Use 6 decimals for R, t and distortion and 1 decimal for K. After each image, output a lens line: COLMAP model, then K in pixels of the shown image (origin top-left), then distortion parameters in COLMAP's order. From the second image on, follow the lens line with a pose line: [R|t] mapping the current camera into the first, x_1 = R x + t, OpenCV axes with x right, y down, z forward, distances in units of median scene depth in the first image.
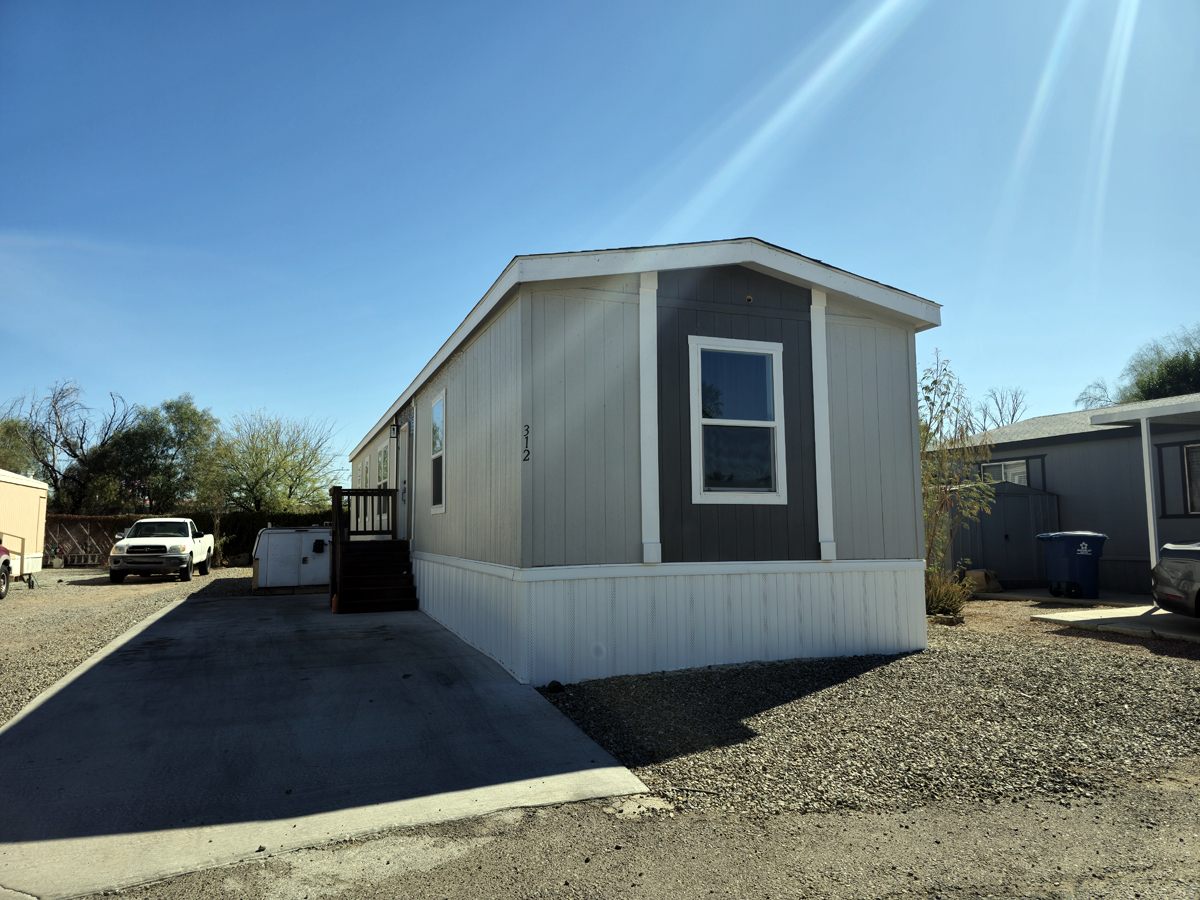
lens RADIAL K [[790.6, 0, 598.4], [0, 790.6, 446.5], [0, 0, 1]] dist [0.067288, -0.062491]
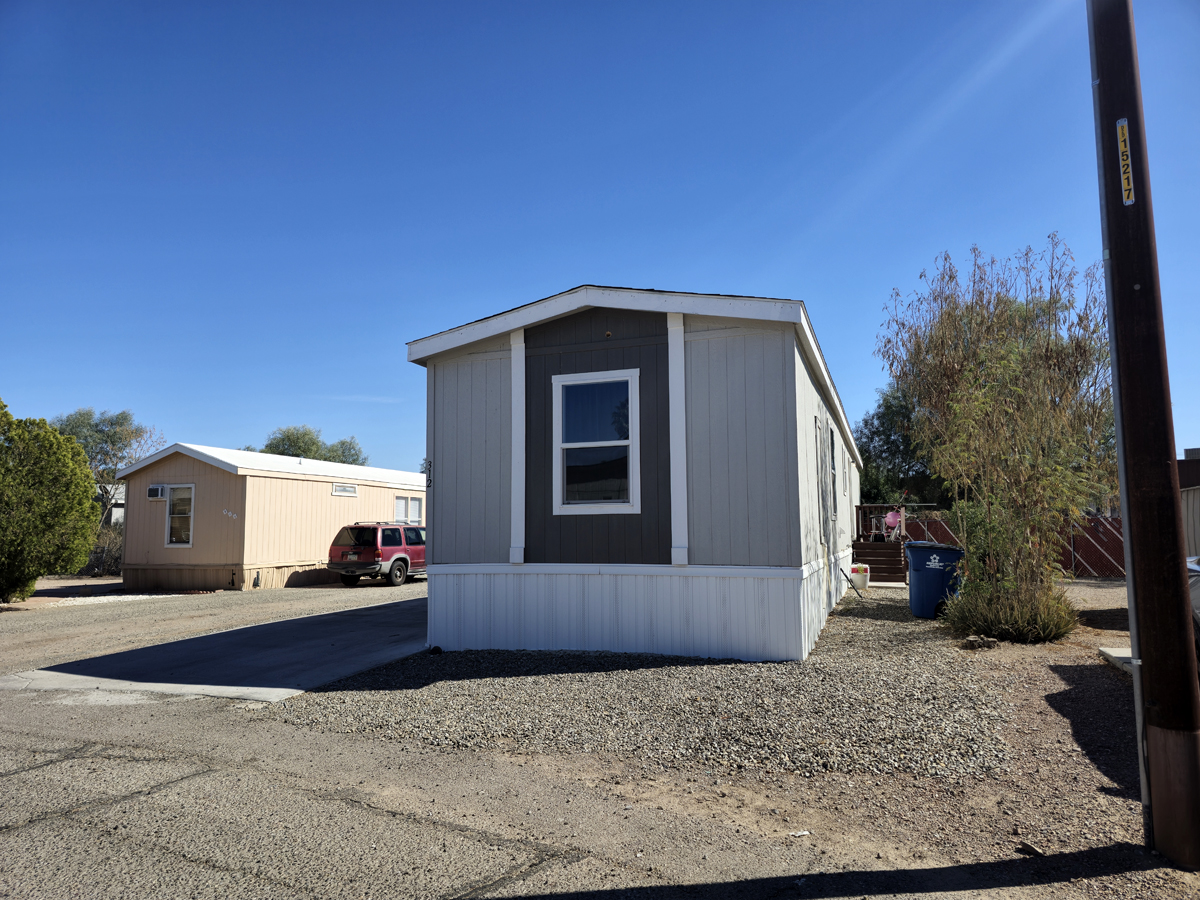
lens RADIAL K [[790.6, 0, 603.8], [0, 790.6, 456.2], [0, 0, 1]] dist [0.067288, -0.062491]
pose [[0.754434, -0.063882, -0.653260, 0.932885], [0.070893, 0.997361, -0.015658, 0.006588], [0.652537, -0.034499, 0.756971, 0.131295]]
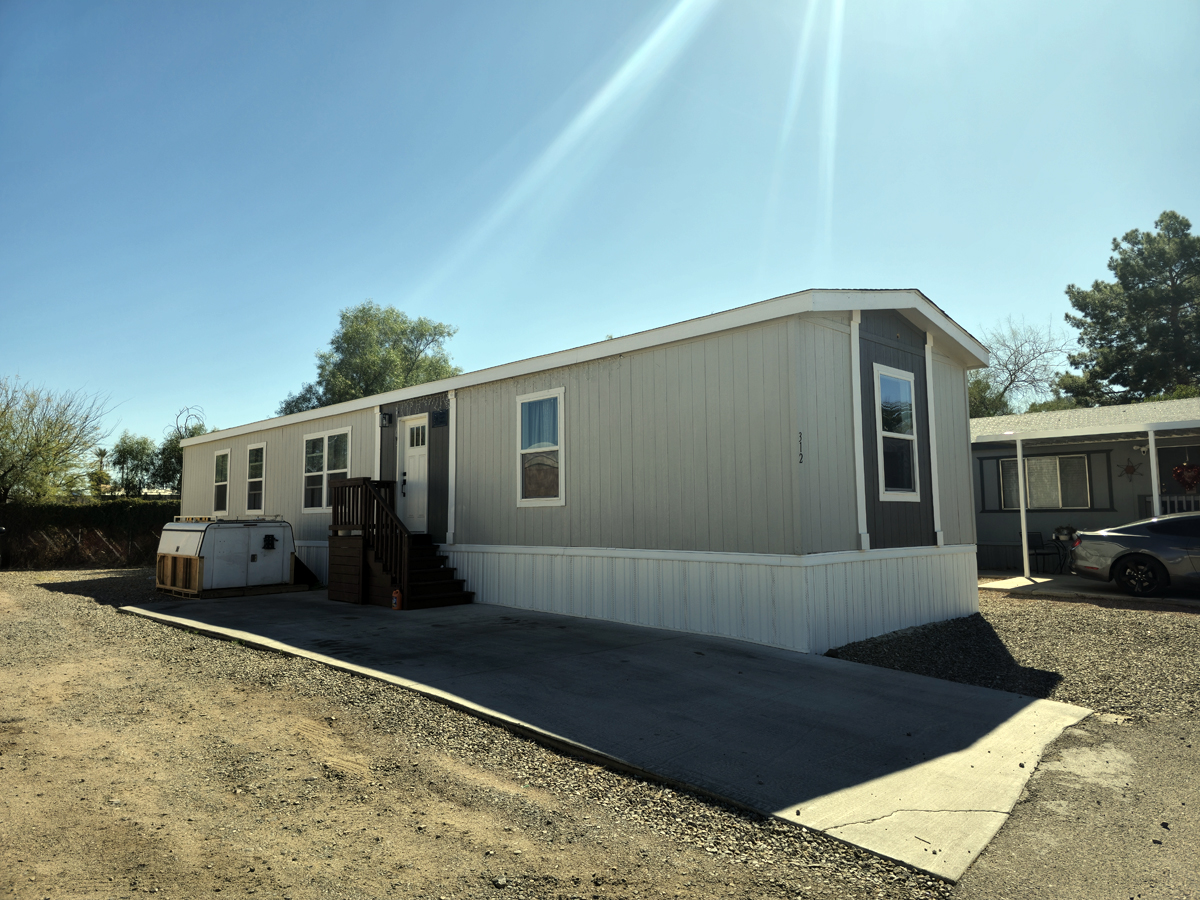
lens RADIAL K [[790.6, 0, 600.6], [0, 790.6, 445.4], [0, 0, 1]] dist [0.067288, -0.062491]
pose [[0.919192, 0.035161, 0.392237, -0.733099], [-0.037819, 0.999284, -0.000951, 0.003662], [-0.391989, -0.013960, 0.919864, 0.034317]]
